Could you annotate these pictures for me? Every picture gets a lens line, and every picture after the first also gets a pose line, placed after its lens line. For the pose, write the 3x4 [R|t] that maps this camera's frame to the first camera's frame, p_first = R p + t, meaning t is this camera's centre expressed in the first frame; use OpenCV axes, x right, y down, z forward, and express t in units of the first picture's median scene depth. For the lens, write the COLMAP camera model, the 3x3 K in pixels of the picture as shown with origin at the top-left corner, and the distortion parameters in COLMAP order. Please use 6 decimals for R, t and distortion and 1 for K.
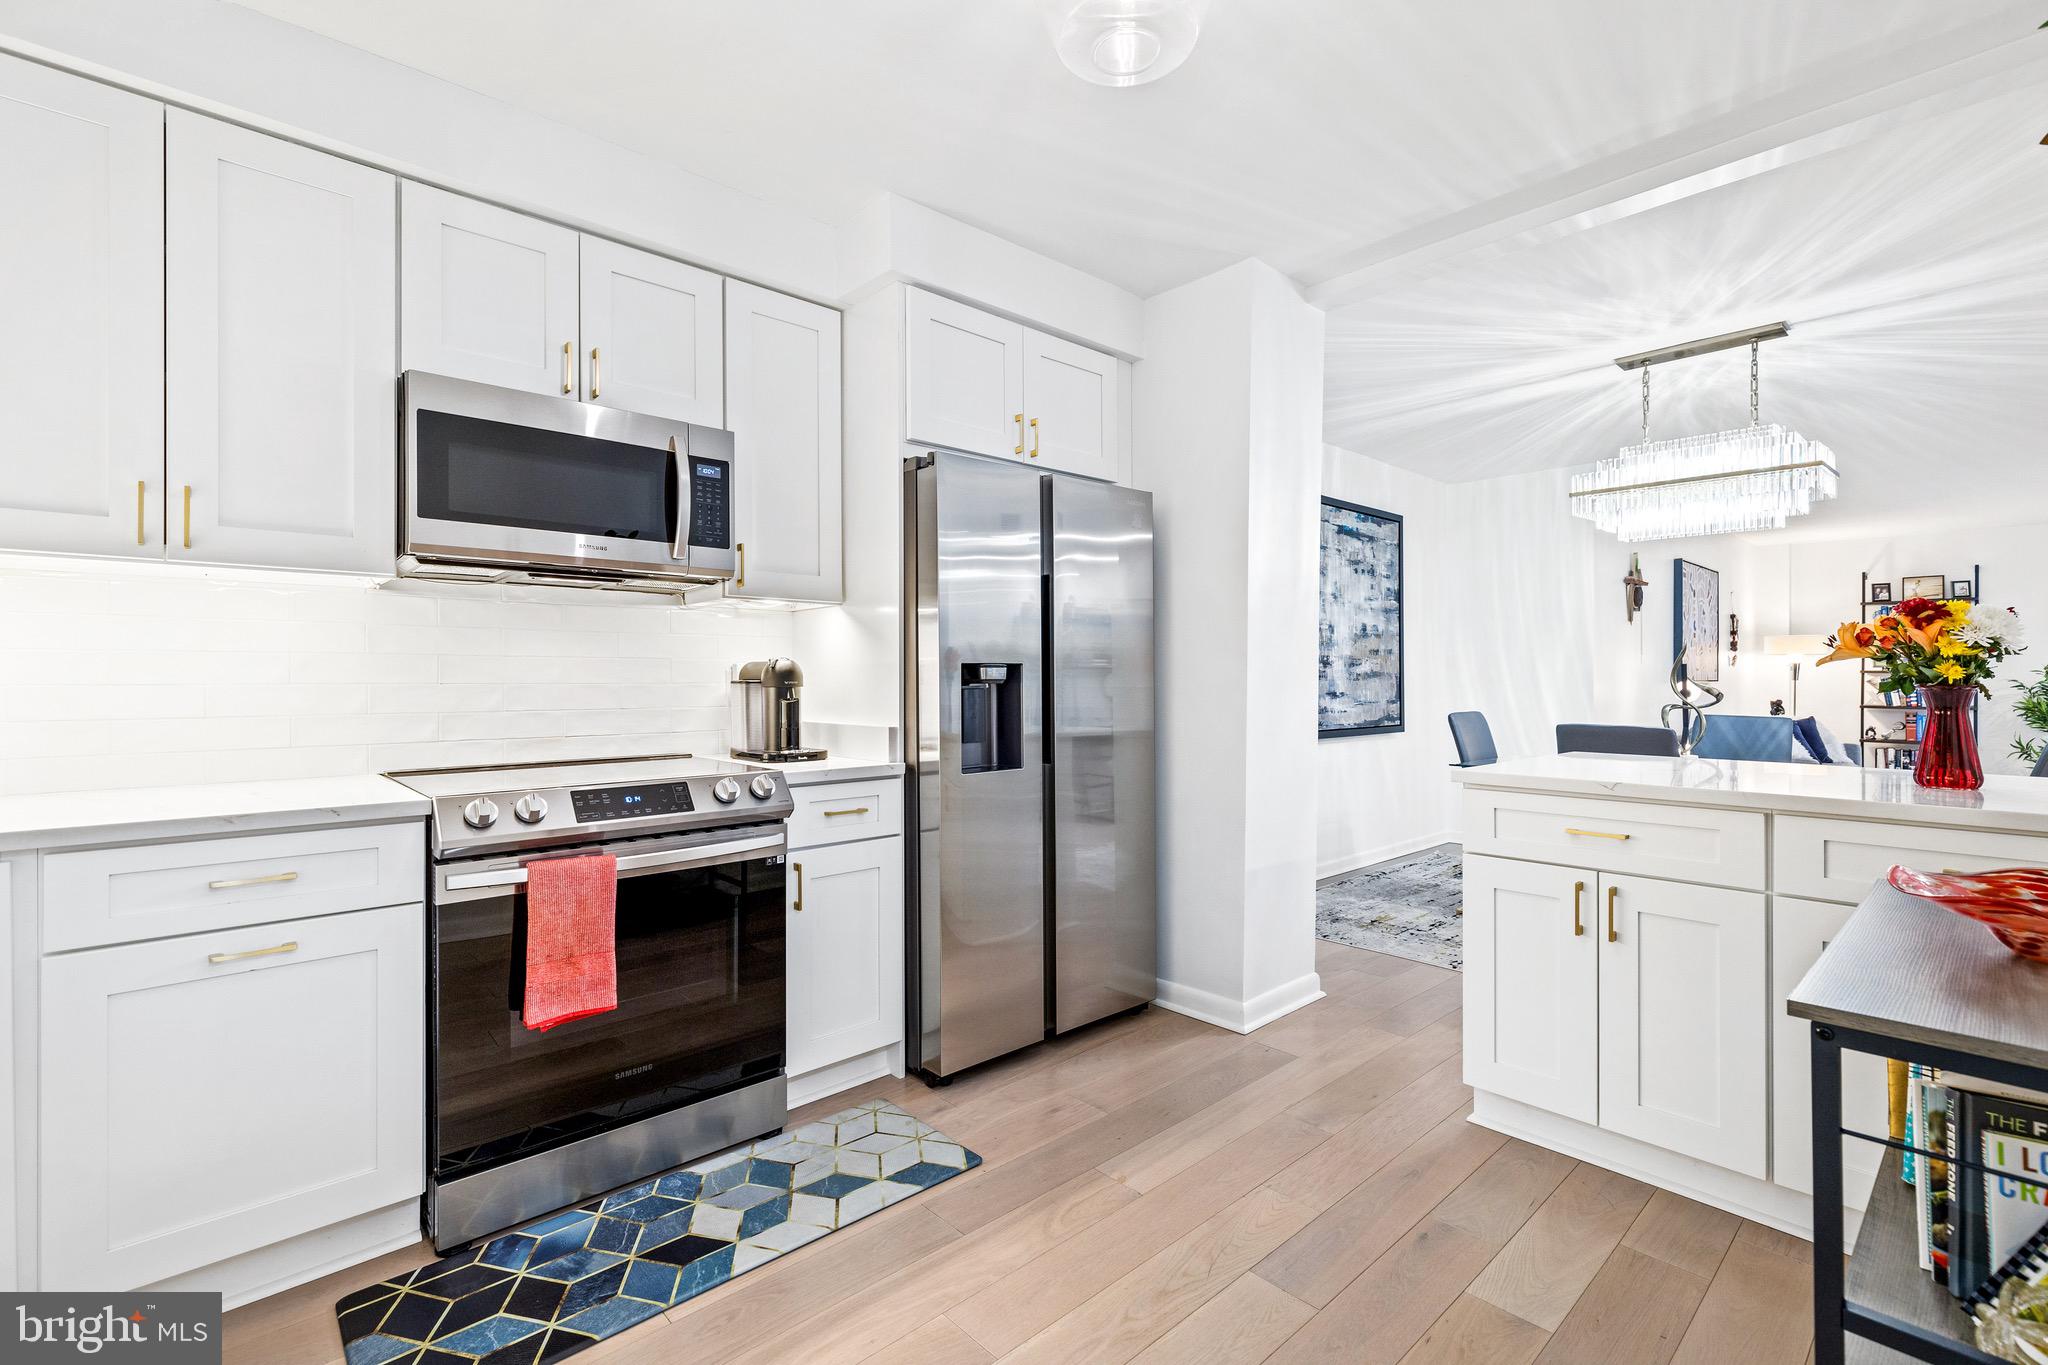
lens RADIAL K [[917.6, 0, 1017.2], [0, 917.6, 666.9], [0, 0, 1]] dist [0.004339, 0.000023]
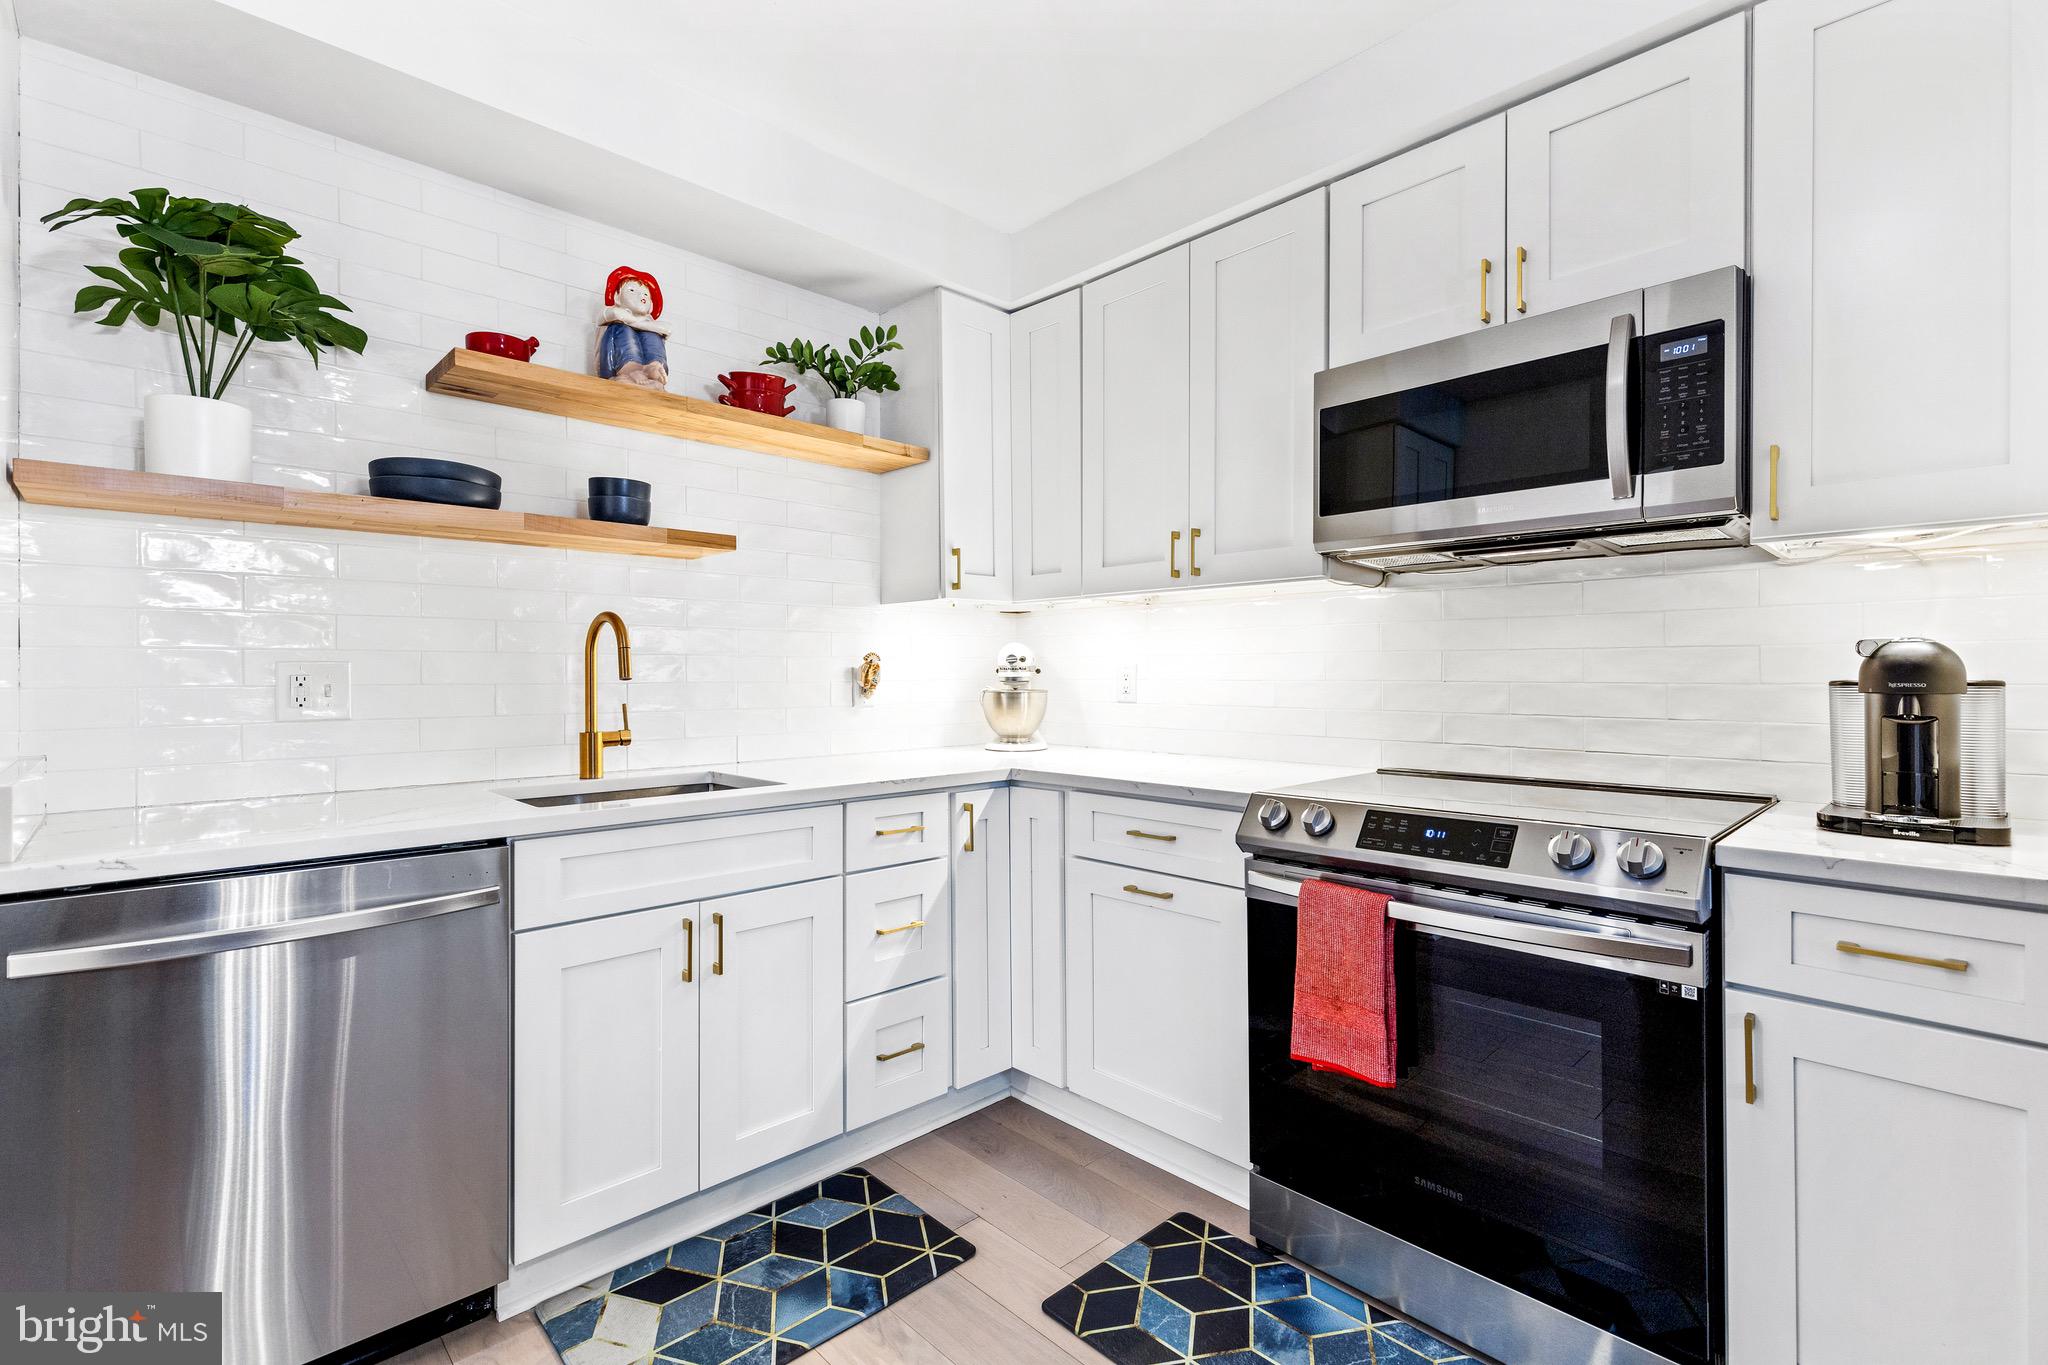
lens RADIAL K [[915.2, 0, 1020.3], [0, 915.2, 673.8], [0, 0, 1]] dist [0.000175, -0.000400]
pose [[0.025983, -0.000800, -0.999662, 0.295682], [0.012180, 0.999926, -0.000483, 0.005336], [0.999588, -0.012164, 0.025990, 0.554255]]
